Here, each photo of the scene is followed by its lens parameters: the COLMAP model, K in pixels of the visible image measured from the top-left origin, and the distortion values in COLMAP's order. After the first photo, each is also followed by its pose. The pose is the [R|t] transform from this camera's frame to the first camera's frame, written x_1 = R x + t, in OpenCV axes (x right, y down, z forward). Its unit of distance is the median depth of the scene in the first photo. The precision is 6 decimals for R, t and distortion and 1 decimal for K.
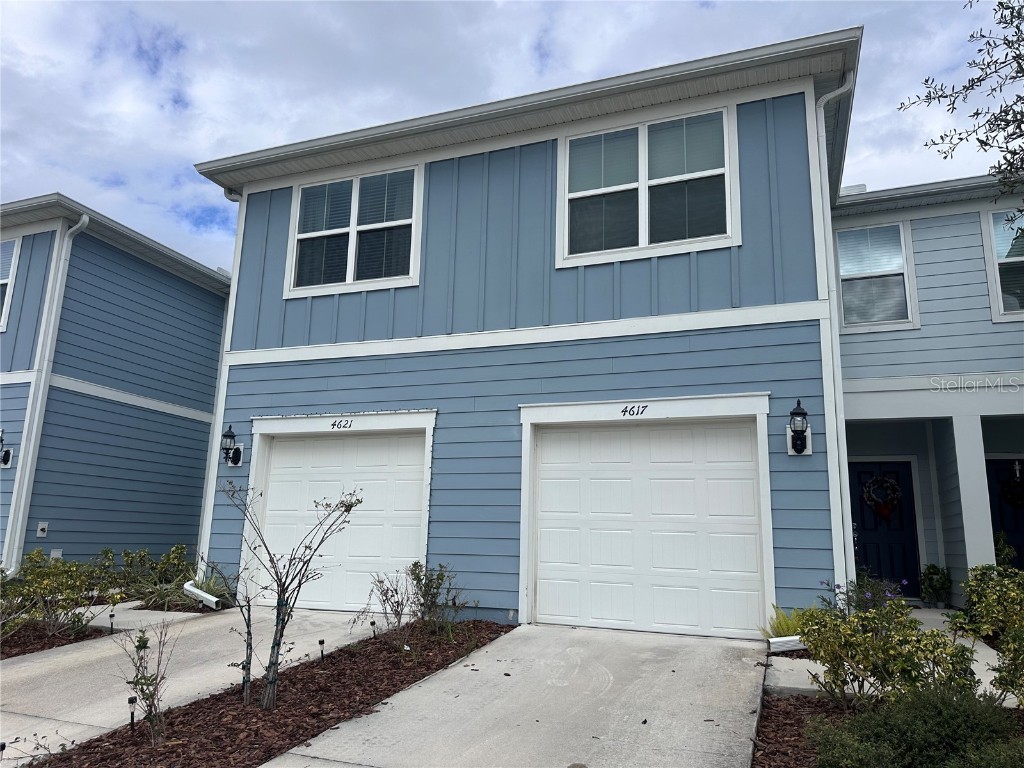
lens RADIAL K [[713.5, 0, 509.9], [0, 713.5, 392.2], [0, 0, 1]] dist [0.131418, -0.183272]
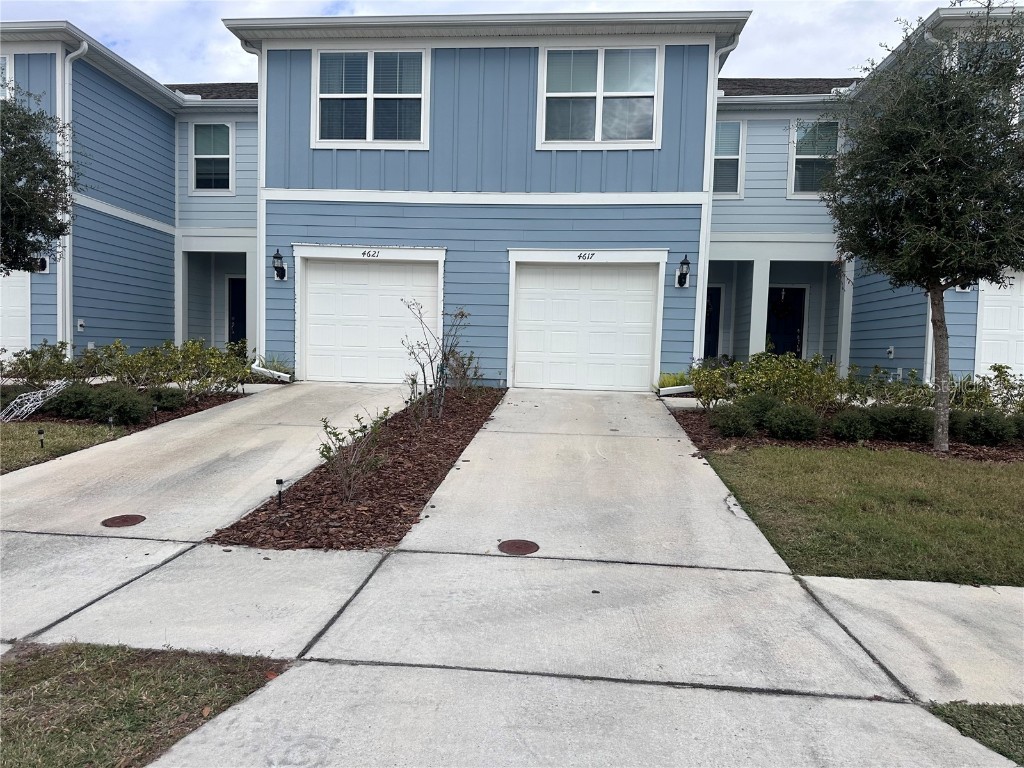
lens RADIAL K [[713.5, 0, 509.9], [0, 713.5, 392.2], [0, 0, 1]] dist [0.131418, -0.183272]
pose [[0.962958, -0.014341, 0.269271, -0.352622], [-0.057291, 0.964905, 0.256274, -0.068120], [-0.263496, -0.262208, 0.928341, -0.415724]]
